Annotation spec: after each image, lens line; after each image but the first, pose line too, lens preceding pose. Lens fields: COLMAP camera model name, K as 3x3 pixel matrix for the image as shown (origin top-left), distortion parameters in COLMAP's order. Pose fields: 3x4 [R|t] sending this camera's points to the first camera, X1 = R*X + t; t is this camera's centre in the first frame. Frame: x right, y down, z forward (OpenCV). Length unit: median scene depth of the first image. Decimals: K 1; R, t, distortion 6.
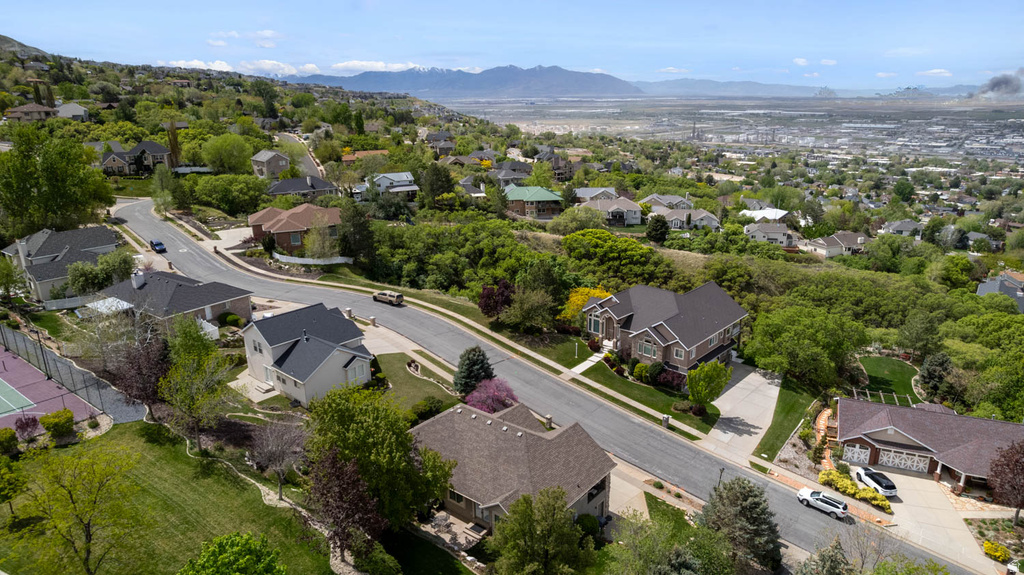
lens RADIAL K [[651.9, 0, 512.0], [0, 651.9, 287.5], [0, 0, 1]] dist [-0.066838, 0.050647]
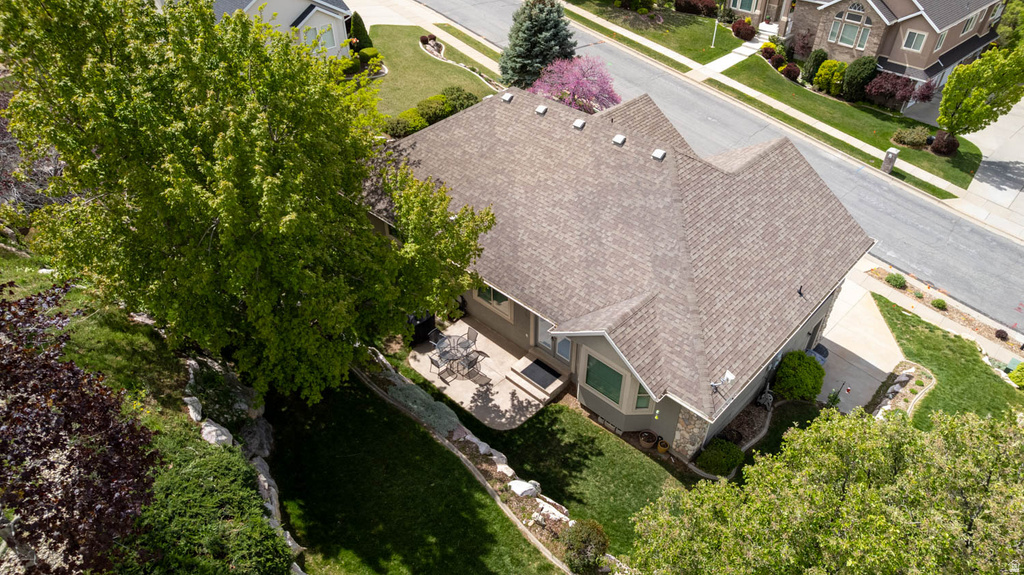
lens RADIAL K [[651.9, 0, 512.0], [0, 651.9, 287.5], [0, 0, 1]] dist [-0.066838, 0.050647]
pose [[0.995762, 0.061988, -0.067941, -0.032999], [-0.032241, 0.927128, 0.373356, 0.117188], [0.086134, -0.369583, 0.925197, 0.447779]]
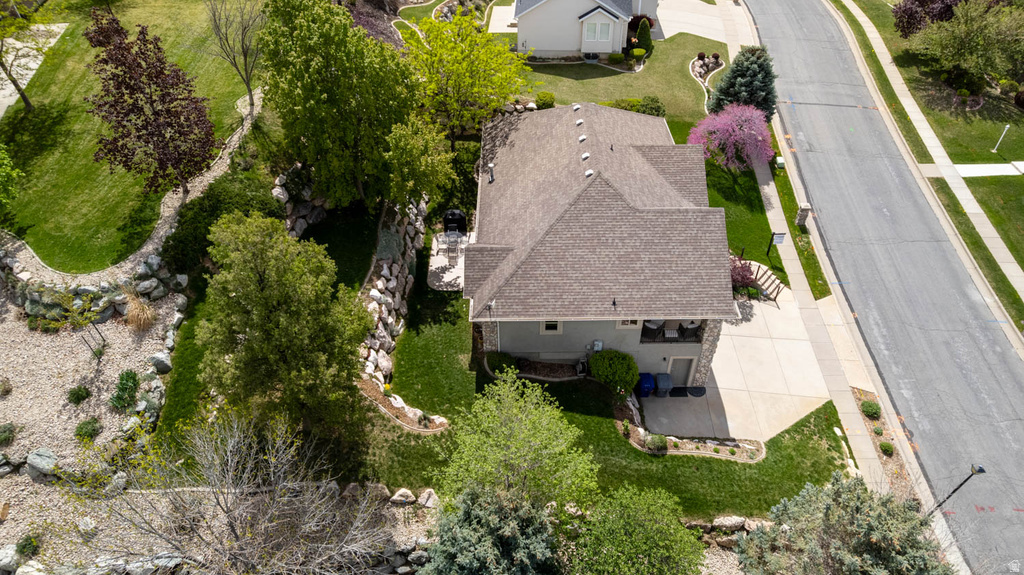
lens RADIAL K [[651.9, 0, 512.0], [0, 651.9, 287.5], [0, 0, 1]] dist [-0.066838, 0.050647]
pose [[0.628782, 0.511459, -0.585698, 0.257500], [-0.219542, 0.839357, 0.497275, 0.033960], [0.745945, -0.184092, 0.640059, 0.428058]]
